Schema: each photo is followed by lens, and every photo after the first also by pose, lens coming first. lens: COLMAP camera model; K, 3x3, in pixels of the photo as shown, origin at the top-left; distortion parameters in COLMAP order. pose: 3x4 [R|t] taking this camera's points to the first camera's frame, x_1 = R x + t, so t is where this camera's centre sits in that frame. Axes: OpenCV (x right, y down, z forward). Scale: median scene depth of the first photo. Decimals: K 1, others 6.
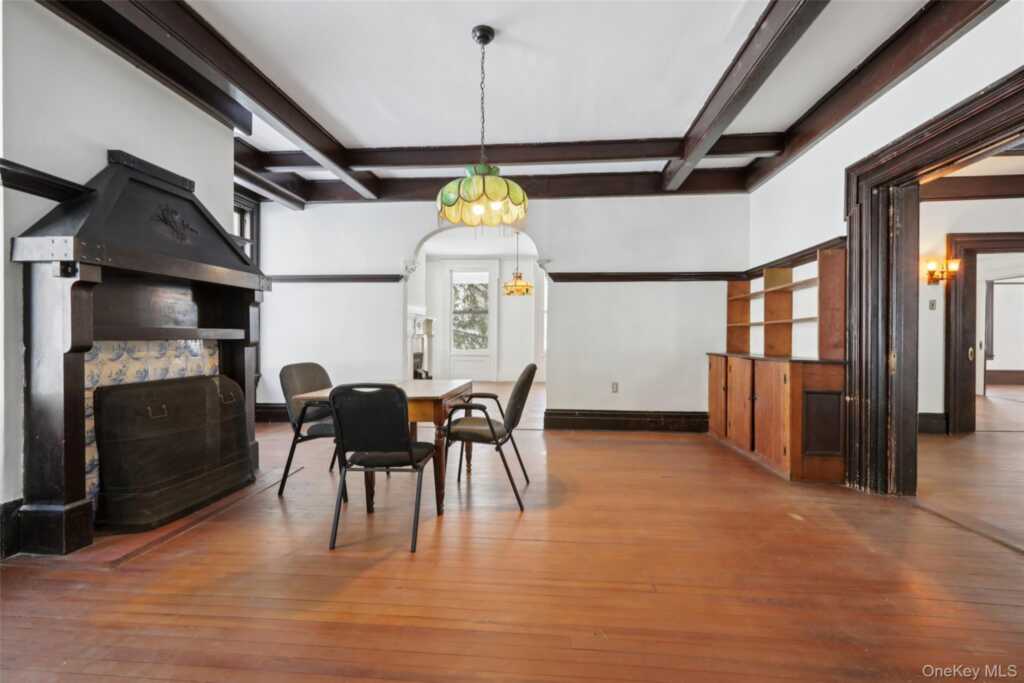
lens RADIAL K [[455.9, 0, 512.9], [0, 455.9, 338.5], [0, 0, 1]] dist [0.000034, 0.000205]
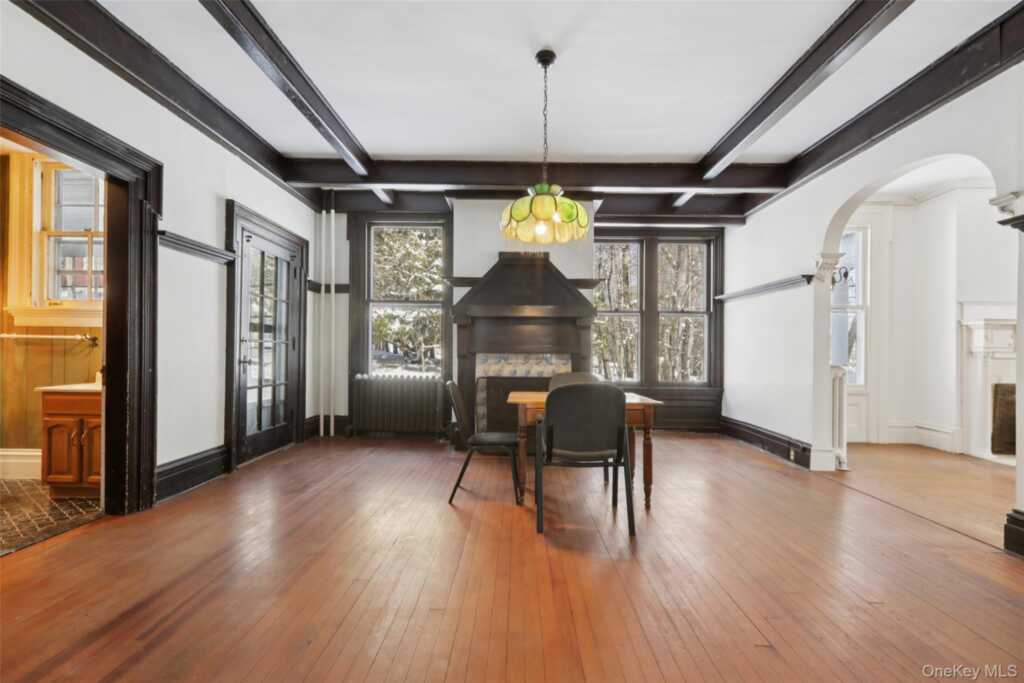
lens RADIAL K [[457.3, 0, 517.6], [0, 457.3, 350.3], [0, 0, 1]] dist [0.000589, 0.000405]
pose [[0.080906, -0.000908, -0.996721, 0.926668], [-0.011517, 0.999932, -0.001846, -0.004848], [0.996655, 0.011629, 0.080890, 0.828673]]
